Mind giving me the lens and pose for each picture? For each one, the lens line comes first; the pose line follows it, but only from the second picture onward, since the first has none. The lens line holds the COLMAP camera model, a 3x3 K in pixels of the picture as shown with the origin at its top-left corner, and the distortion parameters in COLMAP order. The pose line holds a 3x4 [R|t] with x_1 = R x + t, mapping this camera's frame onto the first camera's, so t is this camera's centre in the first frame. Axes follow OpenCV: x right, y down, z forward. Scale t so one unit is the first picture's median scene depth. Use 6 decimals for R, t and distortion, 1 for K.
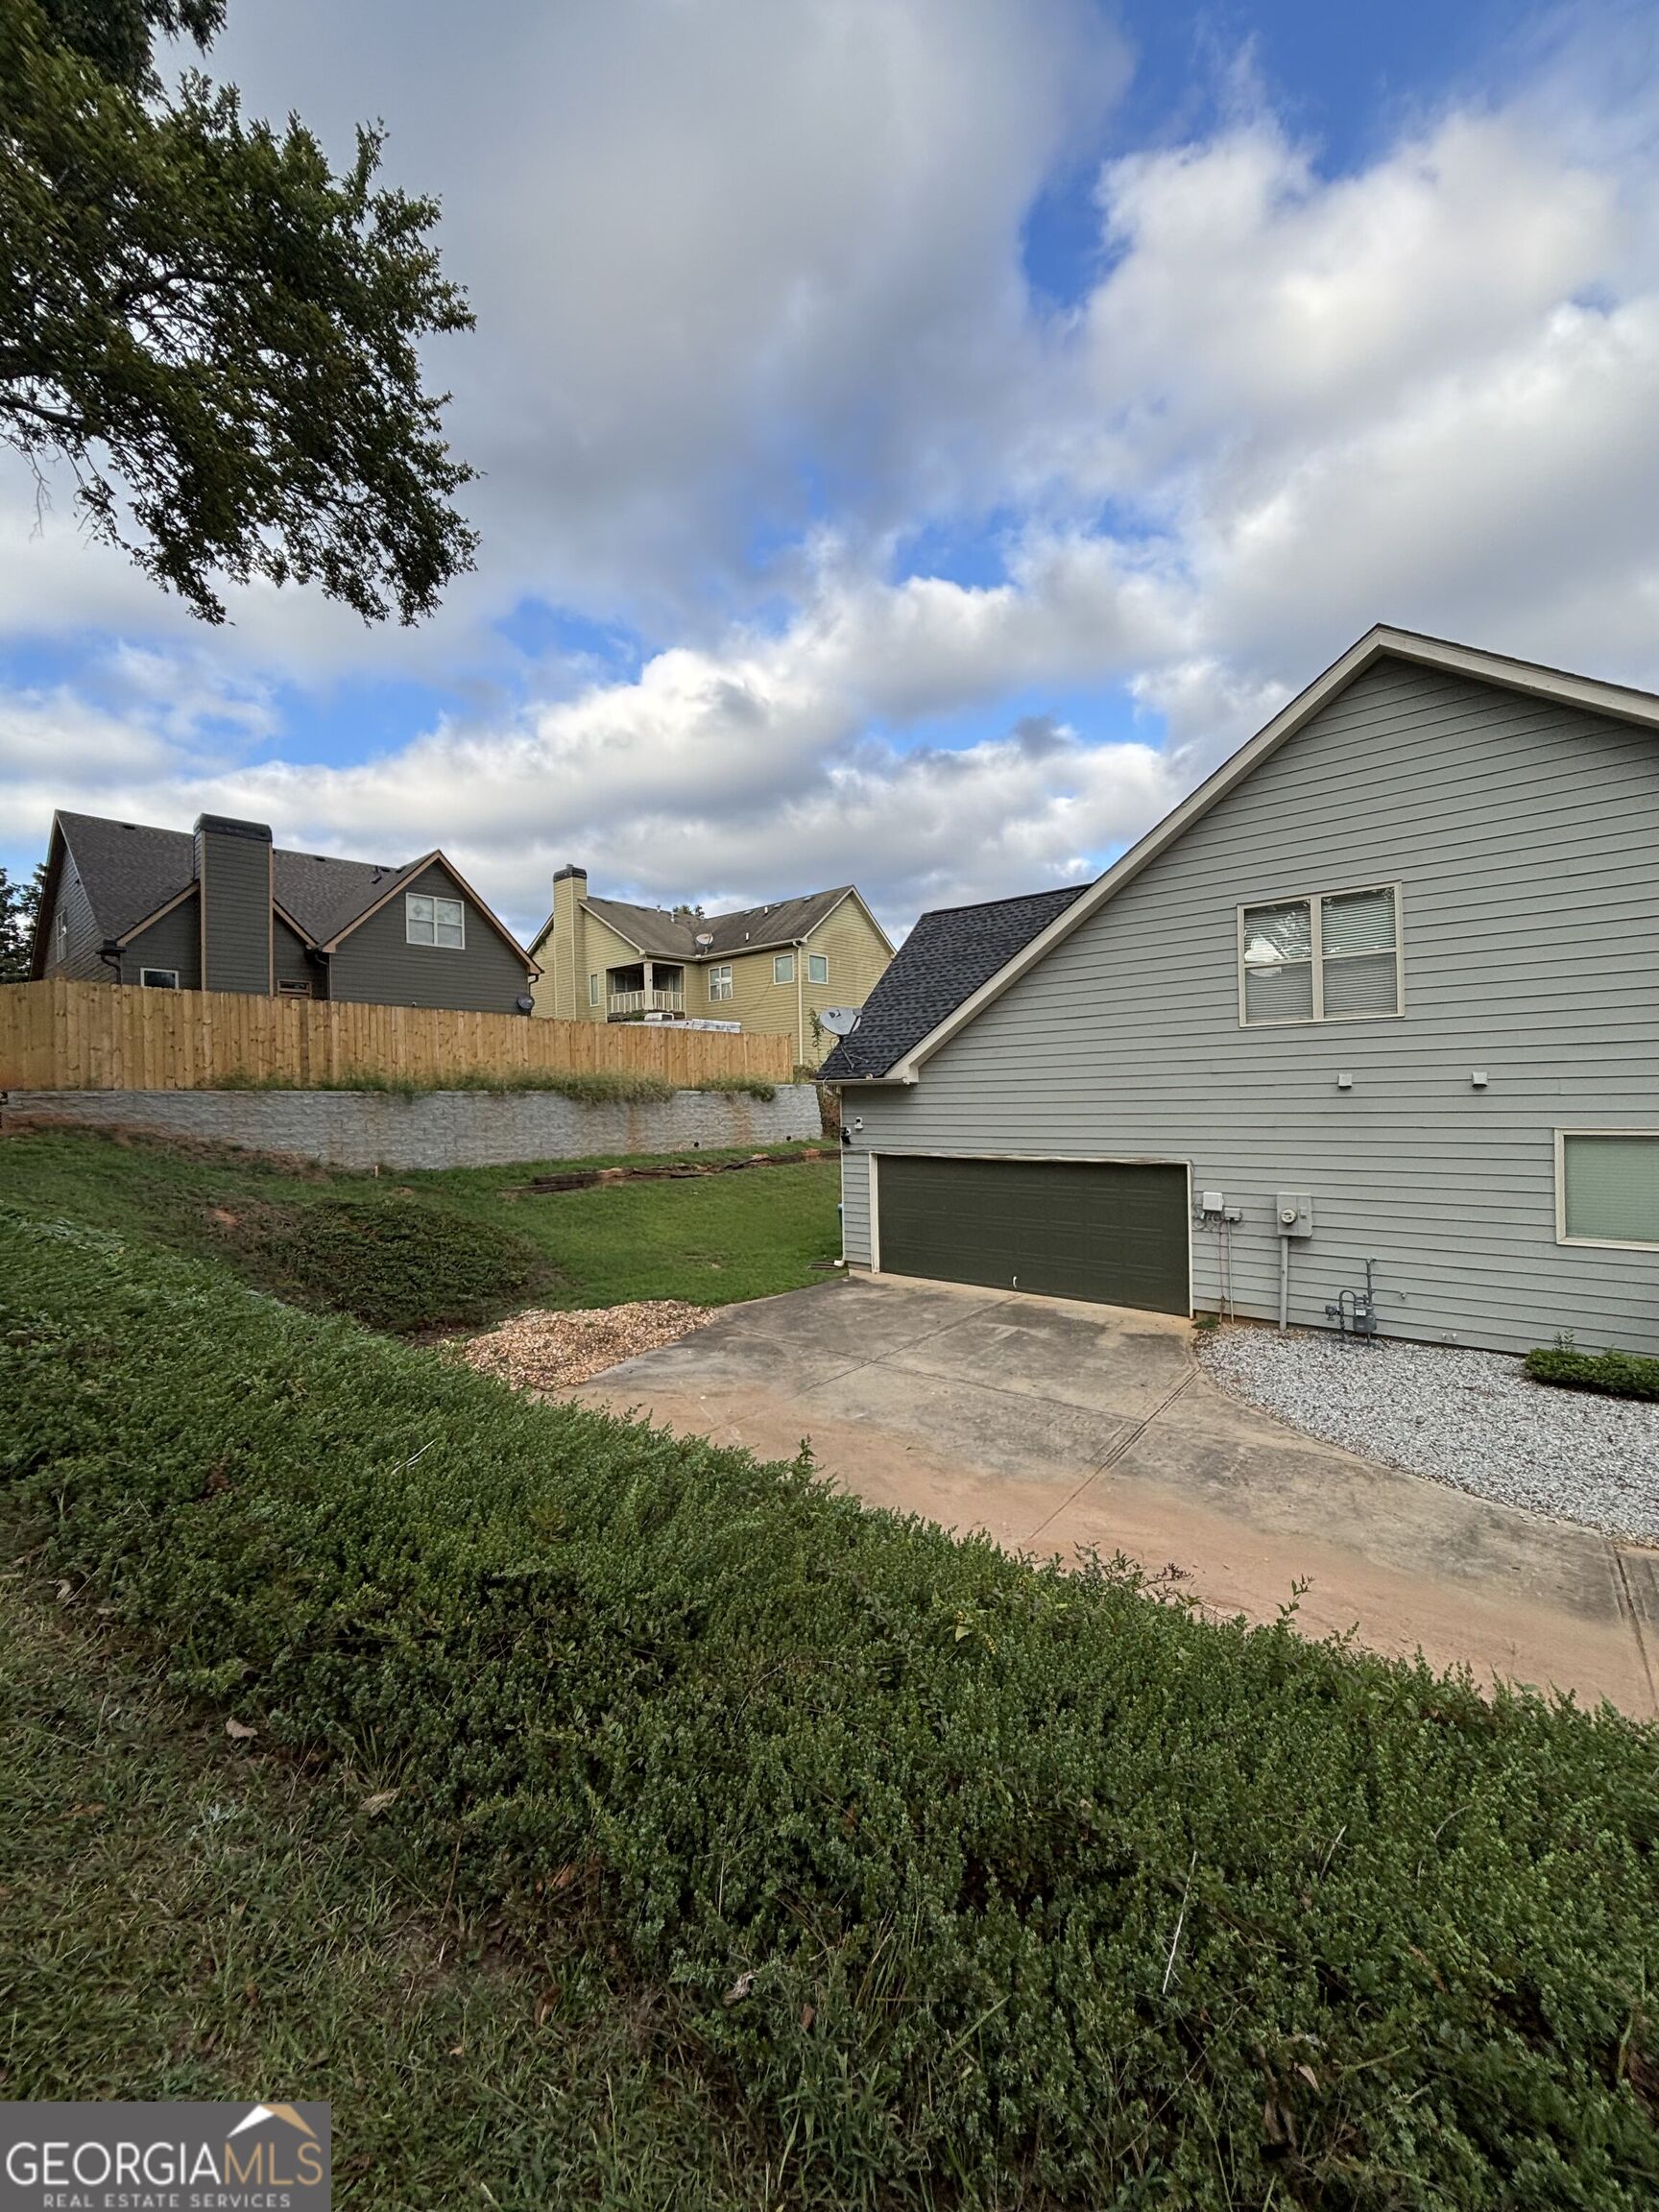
lens RADIAL K [[898.8, 0, 816.3], [0, 898.8, 1102.4], [0, 0, 1]] dist [0.001112, 0.000016]
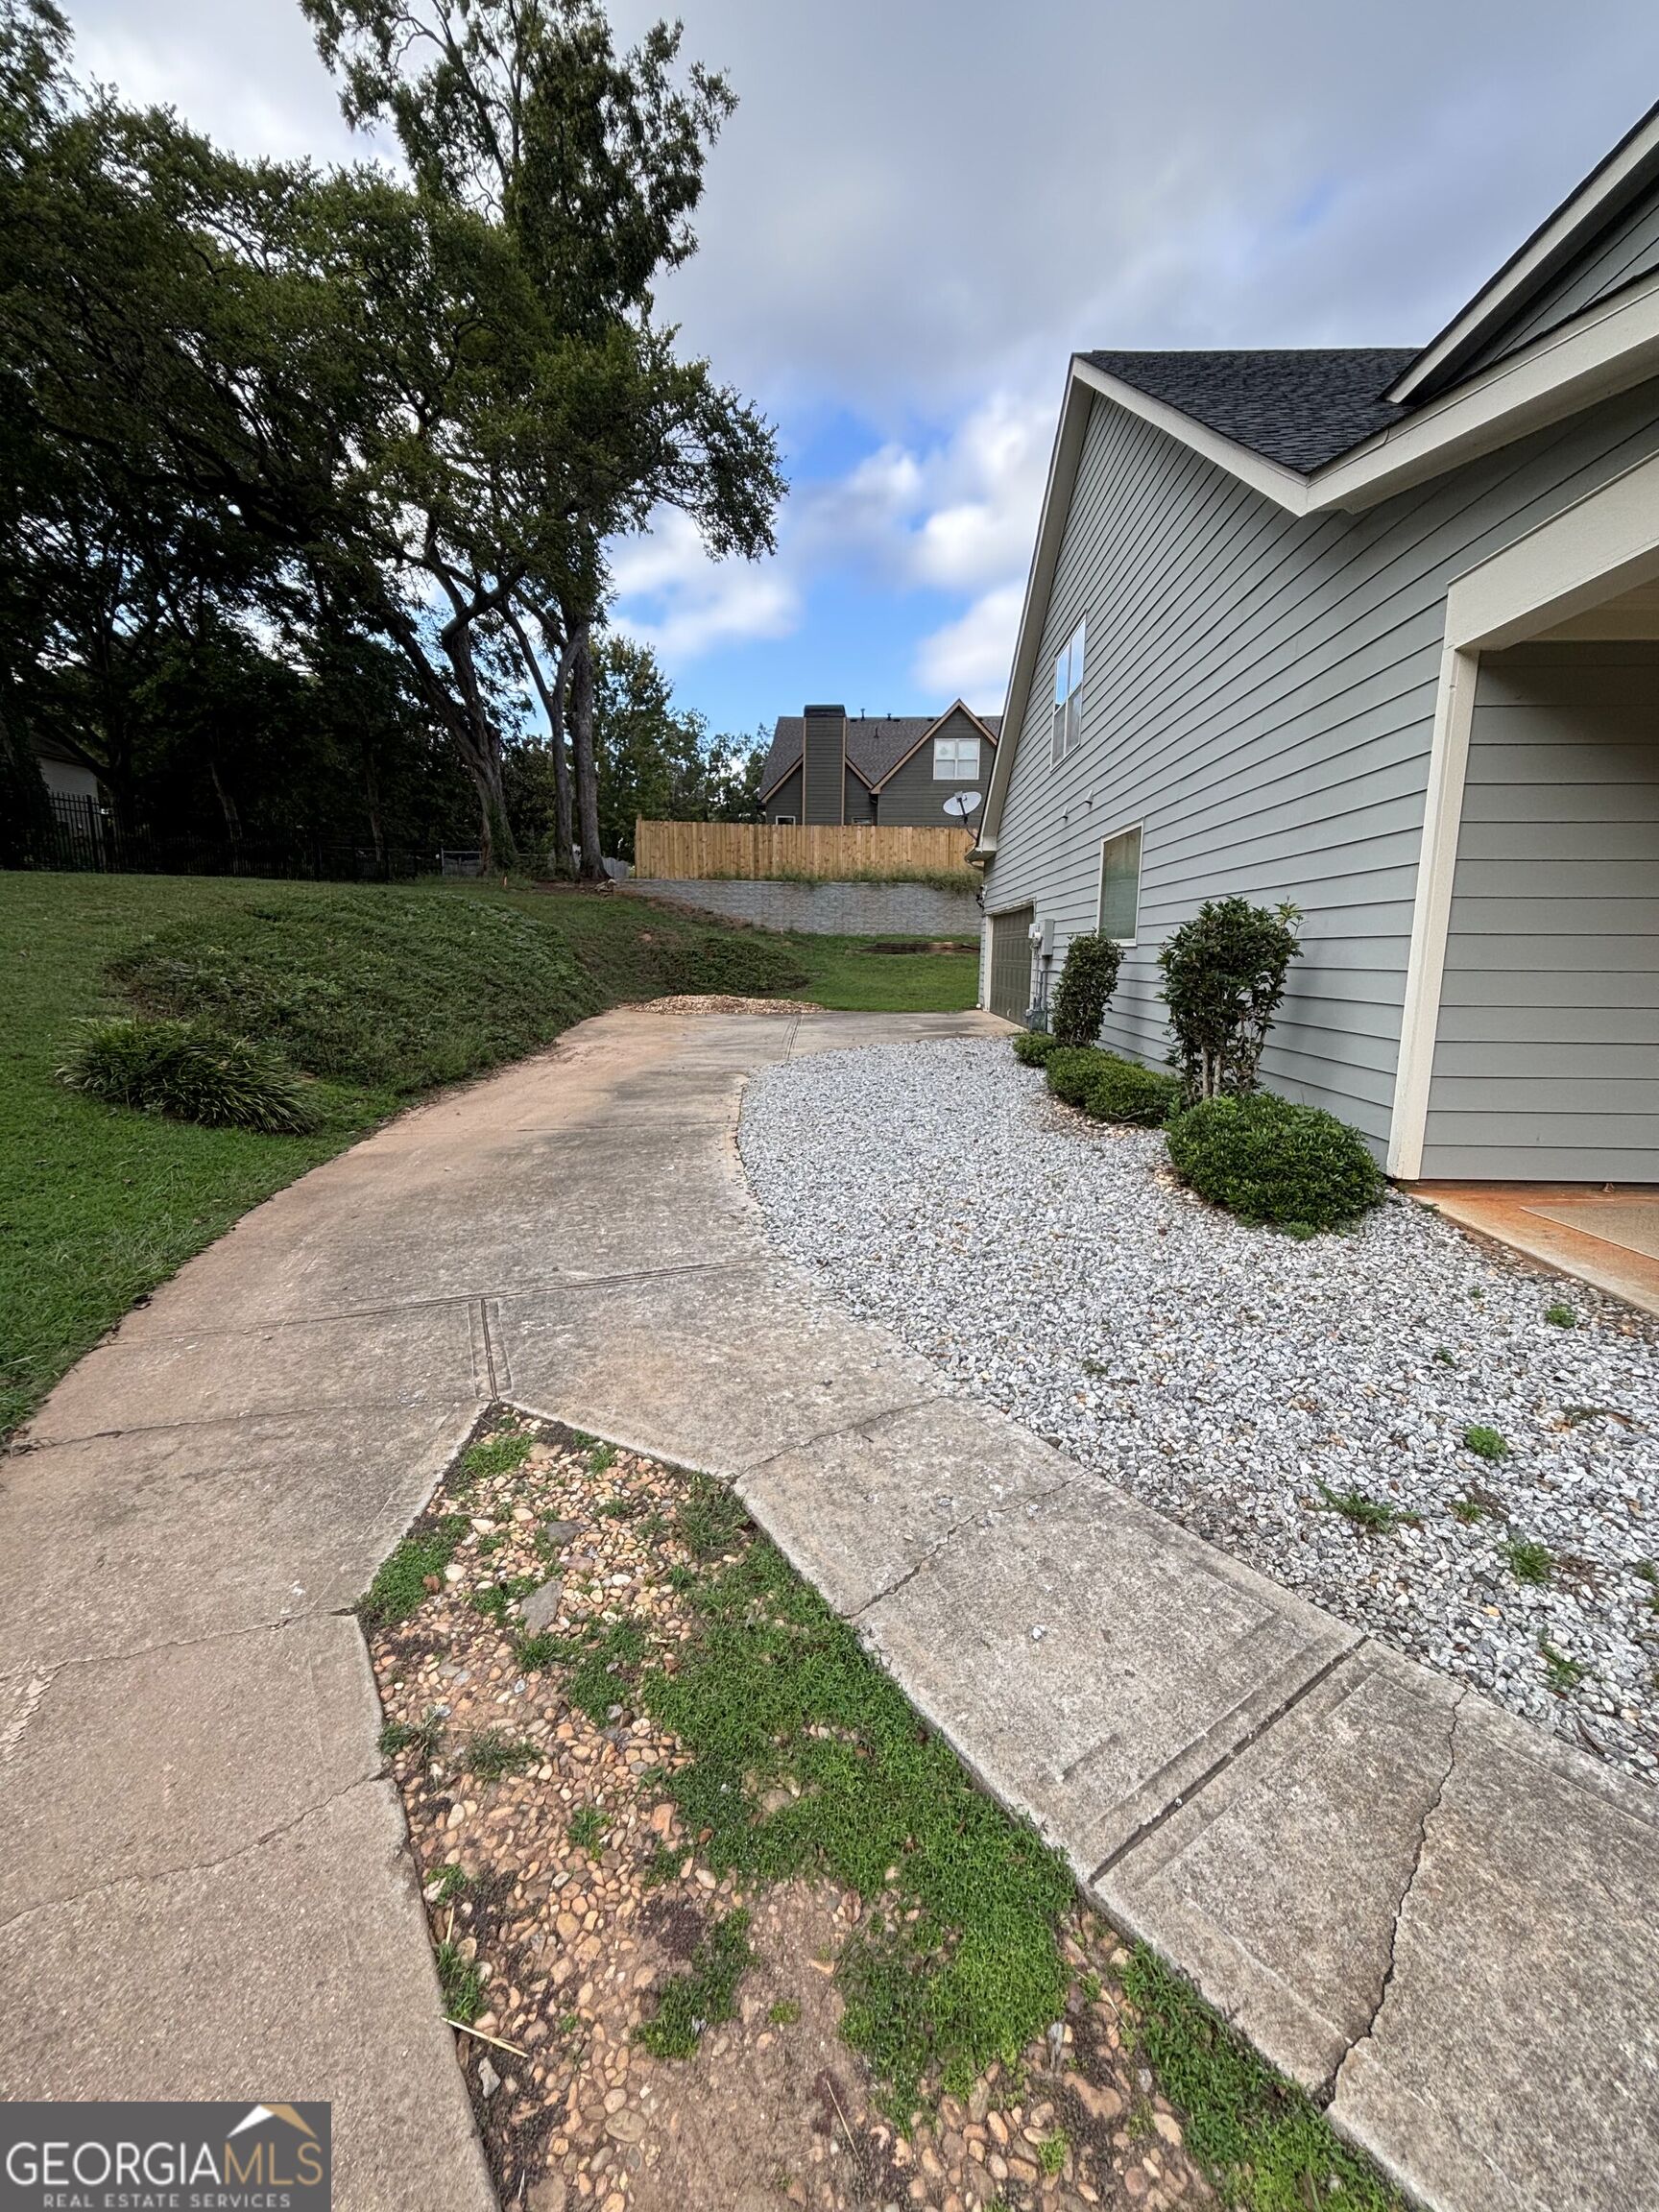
lens RADIAL K [[898.8, 0, 834.2], [0, 898.8, 1102.5], [0, 0, 1]] dist [0.001112, 0.000016]
pose [[0.648762, 0.159658, -0.744054, 0.768232], [-0.027628, 0.982041, 0.186635, 0.069425], [0.760490, -0.100526, 0.641522, 0.005948]]
